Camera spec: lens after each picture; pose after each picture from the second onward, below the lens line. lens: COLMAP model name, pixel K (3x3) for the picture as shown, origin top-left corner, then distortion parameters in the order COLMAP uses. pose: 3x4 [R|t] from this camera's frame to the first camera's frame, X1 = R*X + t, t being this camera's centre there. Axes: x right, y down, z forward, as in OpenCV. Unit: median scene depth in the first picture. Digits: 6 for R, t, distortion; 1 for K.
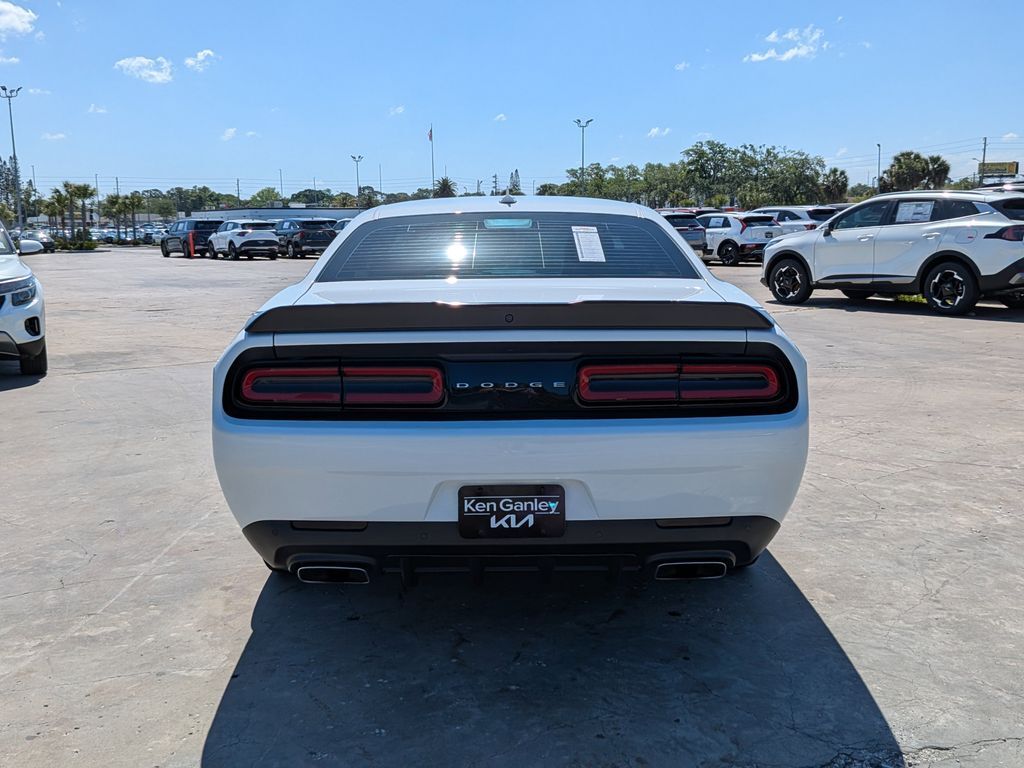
lens RADIAL K [[1036.1, 0, 491.9], [0, 1036.1, 376.7], [0, 0, 1]] dist [0.021136, 0.000000]
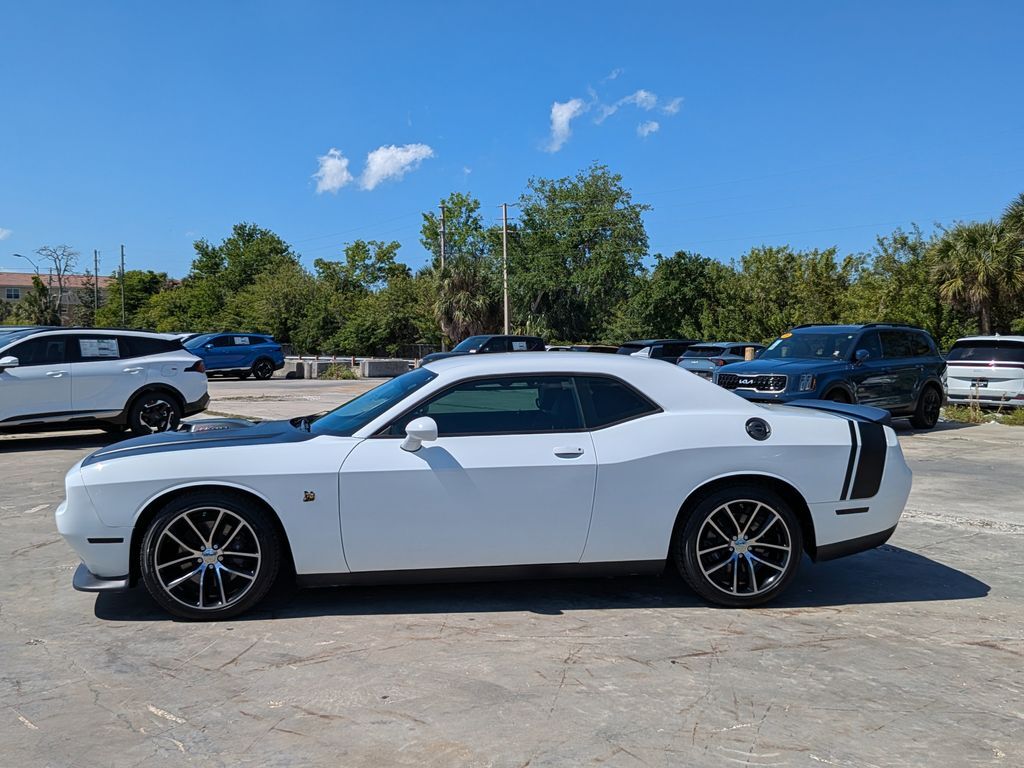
lens RADIAL K [[1037.2, 0, 514.8], [0, 1037.2, 393.9], [0, 0, 1]] dist [0.021708, 0.000000]
pose [[-0.122518, -0.040048, 0.991658, -0.702903], [0.142650, 0.988100, 0.057529, -0.106951], [-0.982161, 0.148508, -0.115347, 0.634073]]
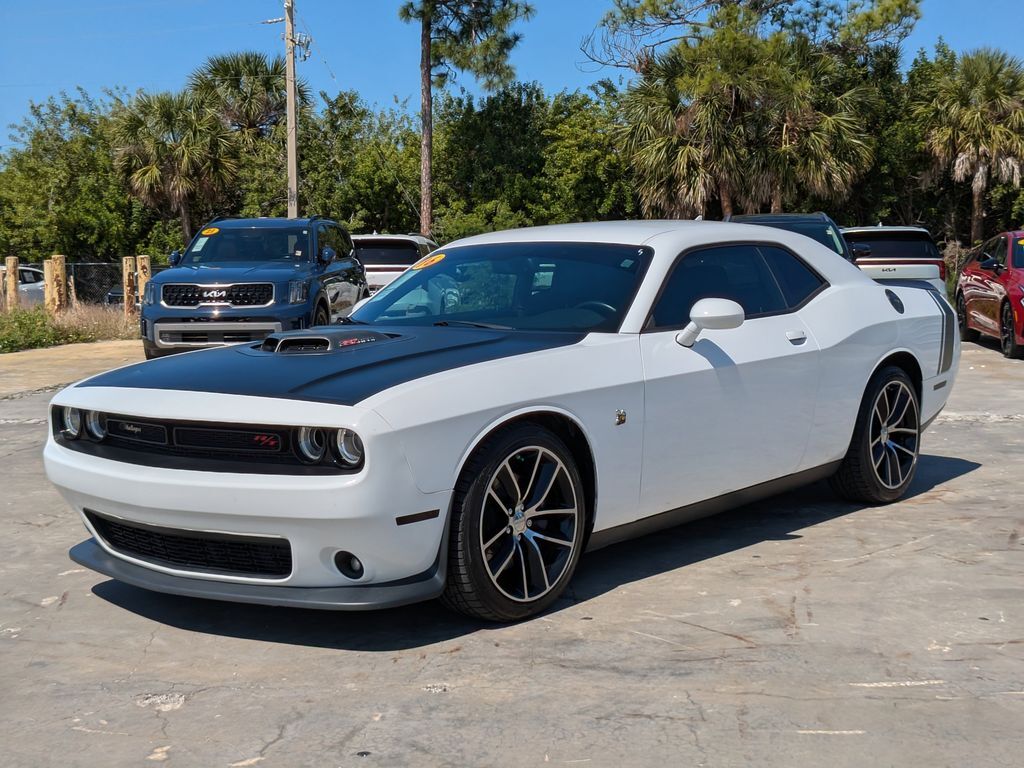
lens RADIAL K [[1480.8, 0, 514.3], [0, 1480.8, 380.9], [0, 0, 1]] dist [0.066459, 0.000000]
pose [[-0.784214, -0.028003, 0.619858, -0.434393], [0.117002, 0.974386, 0.192045, -0.167012], [-0.609360, 0.223130, -0.760851, 1.177217]]
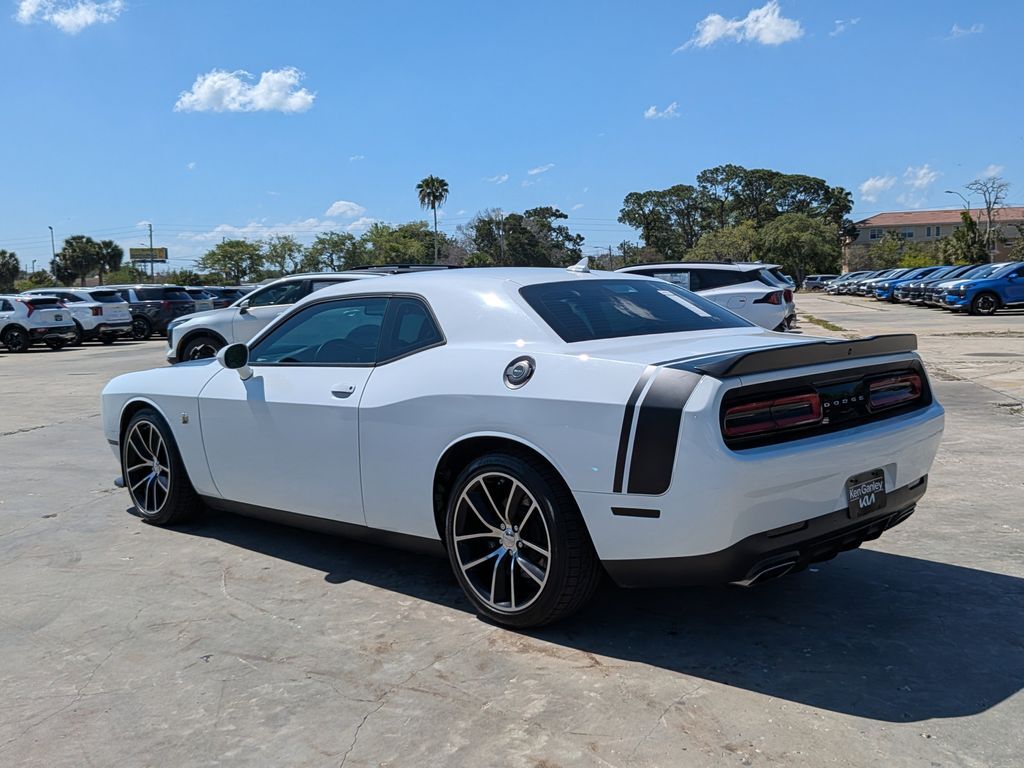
lens RADIAL K [[1036.1, 0, 536.8], [0, 1036.1, 393.3], [0, 0, 1]] dist [0.021136, 0.000000]
pose [[0.679873, -0.081532, 0.728784, -0.397132], [0.127583, 0.991795, -0.008064, -0.013985], [-0.722147, 0.098463, 0.684697, 0.116250]]
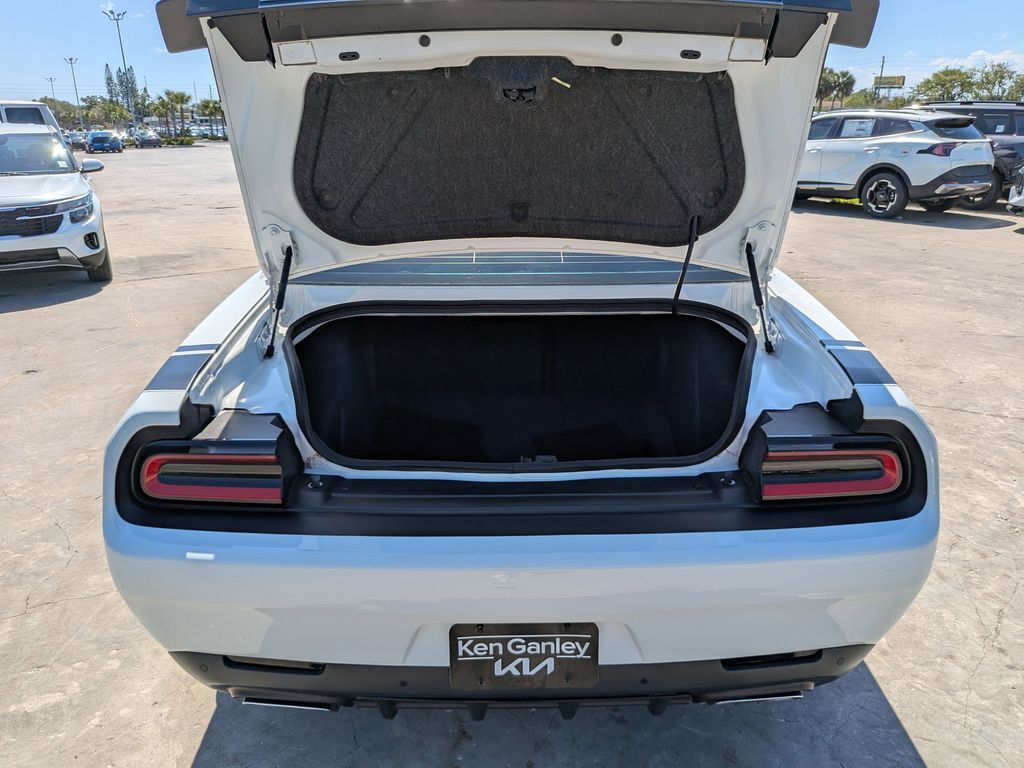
lens RADIAL K [[760.5, 0, 509.3], [0, 760.5, 381.4], [0, 0, 1]] dist [-0.031939, 0.020413]
pose [[0.999939, -0.000924, 0.011025, 0.000996], [-0.001120, 0.982945, 0.183895, -0.048822], [-0.011006, -0.183896, 0.982884, 0.163313]]
